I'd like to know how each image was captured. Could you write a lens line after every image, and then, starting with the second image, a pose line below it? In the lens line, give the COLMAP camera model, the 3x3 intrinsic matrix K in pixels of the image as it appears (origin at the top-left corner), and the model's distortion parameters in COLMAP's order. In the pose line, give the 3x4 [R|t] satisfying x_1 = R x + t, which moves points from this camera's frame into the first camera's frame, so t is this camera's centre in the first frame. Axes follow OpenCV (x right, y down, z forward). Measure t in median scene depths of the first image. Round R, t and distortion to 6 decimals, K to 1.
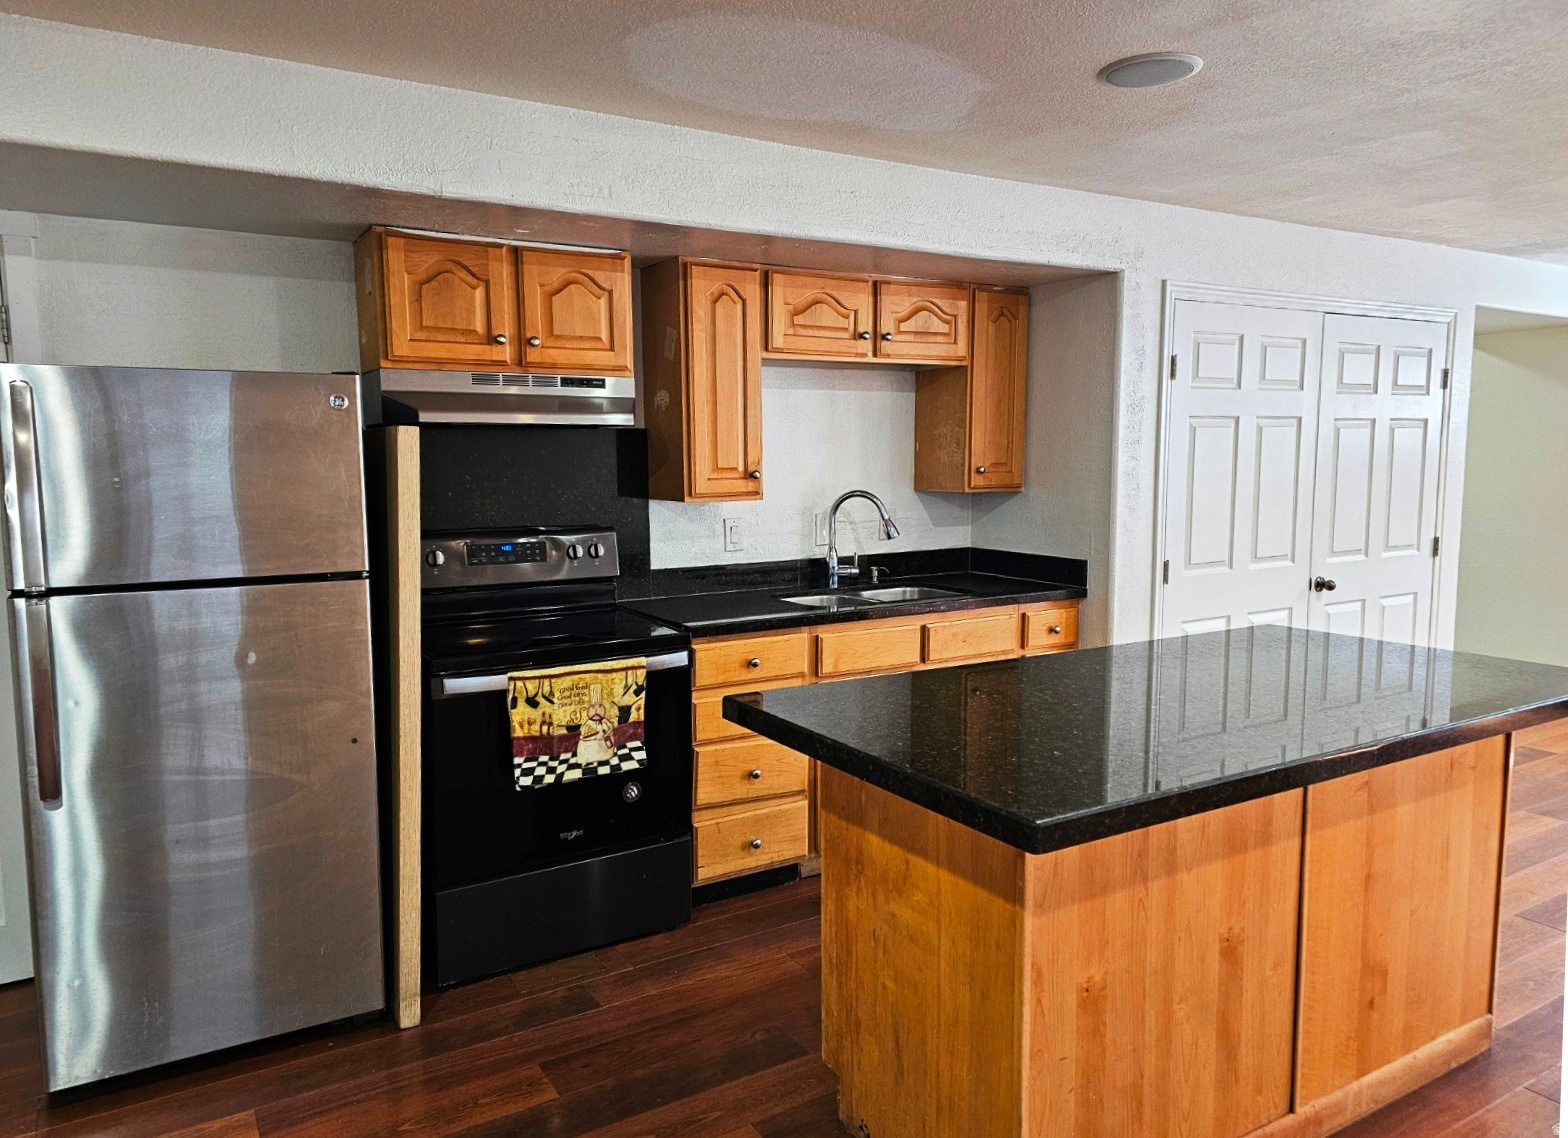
lens RADIAL K [[1038.2, 0, 779.7], [0, 1038.2, 571.9], [0, 0, 1]] dist [0.051569, -0.014669]
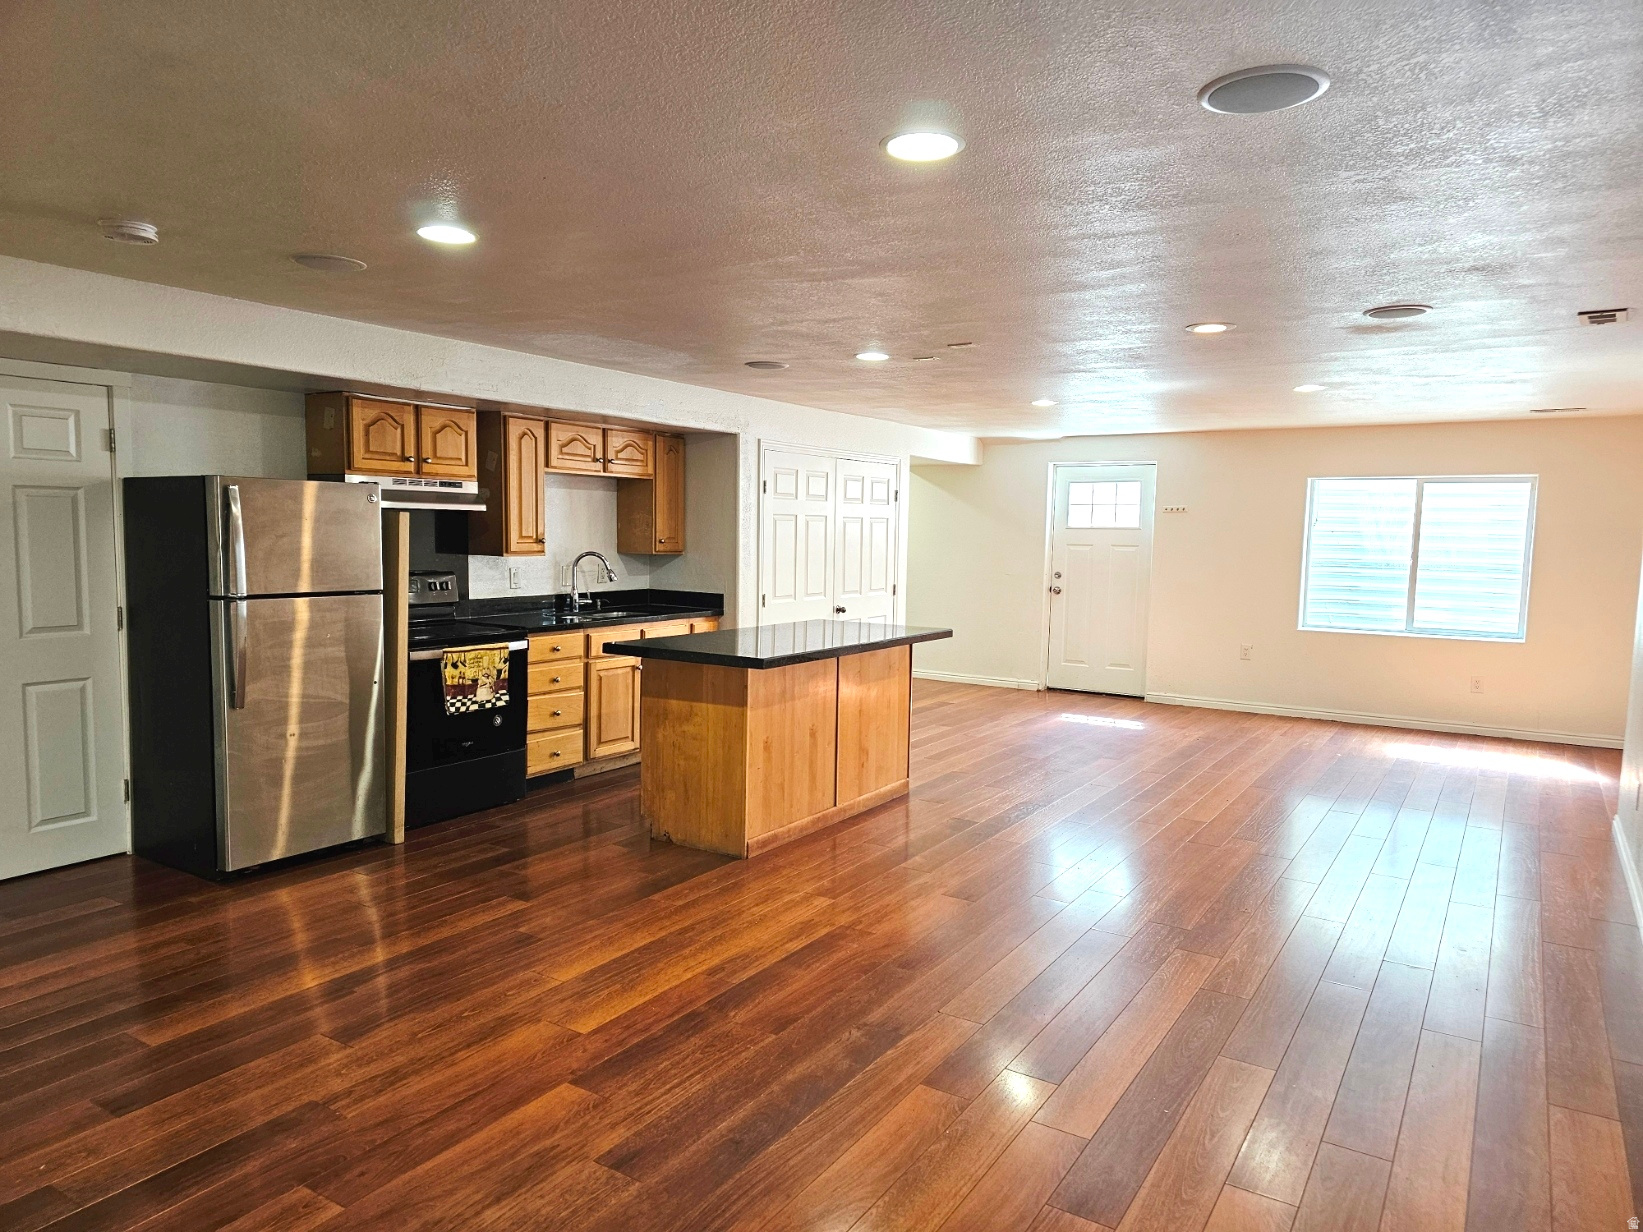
lens RADIAL K [[1093.8, 0, 822.4], [0, 1093.8, 620.1], [0, 0, 1]] dist [-0.000029, -0.001201]
pose [[0.893112, -0.011920, 0.449676, -0.444439], [0.023540, 0.999518, -0.020257, 0.085635], [-0.449218, 0.028677, 0.892962, -0.829290]]
